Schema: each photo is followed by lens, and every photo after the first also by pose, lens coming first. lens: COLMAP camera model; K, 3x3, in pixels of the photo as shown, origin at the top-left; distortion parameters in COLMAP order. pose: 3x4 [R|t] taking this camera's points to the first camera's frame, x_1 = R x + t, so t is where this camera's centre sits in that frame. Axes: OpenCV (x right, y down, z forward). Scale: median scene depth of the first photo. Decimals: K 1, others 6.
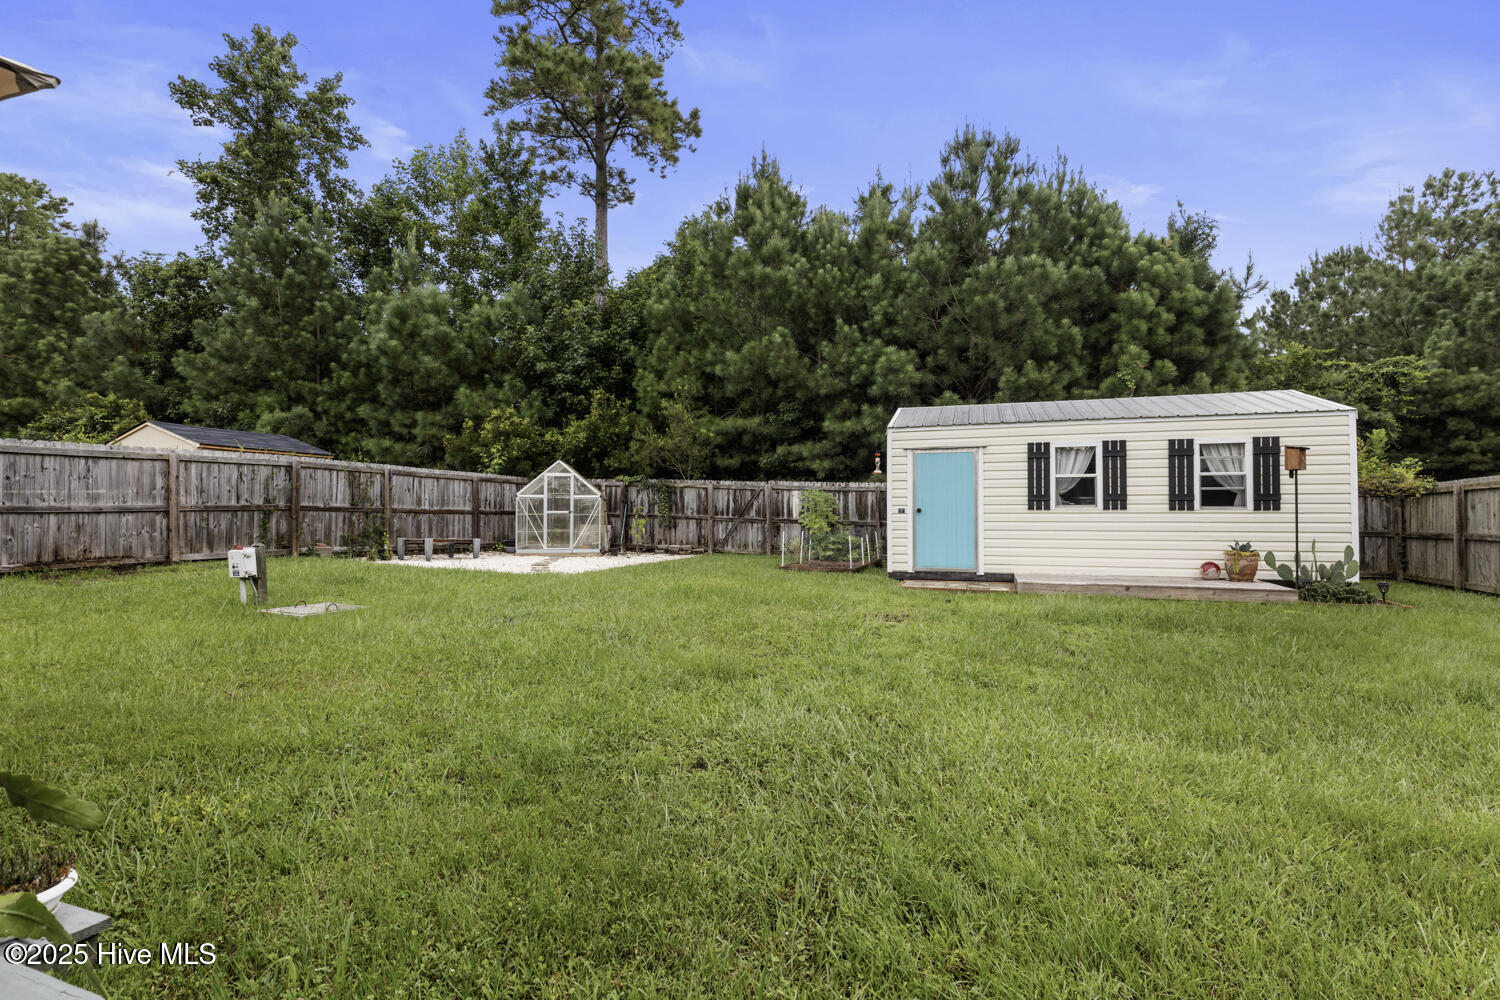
lens RADIAL K [[687.3, 0, 746.5], [0, 687.3, 512.3], [0, 0, 1]] dist [0.002244, 0.000155]
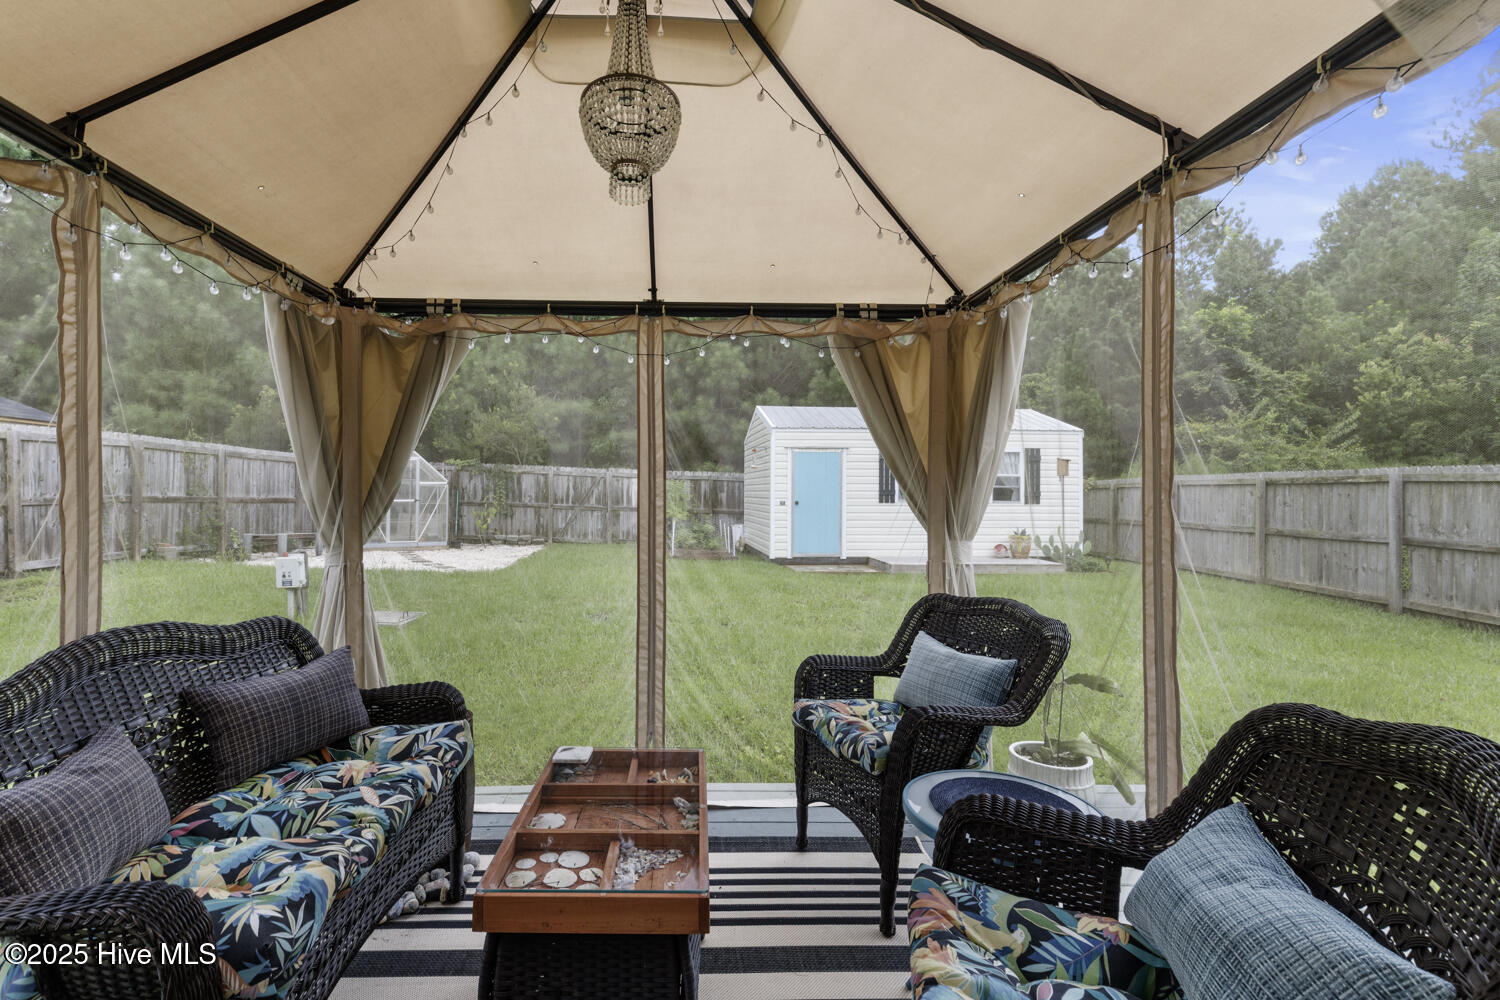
lens RADIAL K [[753.8, 0, 746.4], [0, 753.8, 491.8], [0, 0, 1]] dist [-0.003117, 0.000324]
pose [[0.907792, 0.009599, 0.419310, -0.295311], [-0.010889, 0.999940, 0.000684, -0.018093], [-0.419279, -0.005187, 0.907843, -0.069176]]
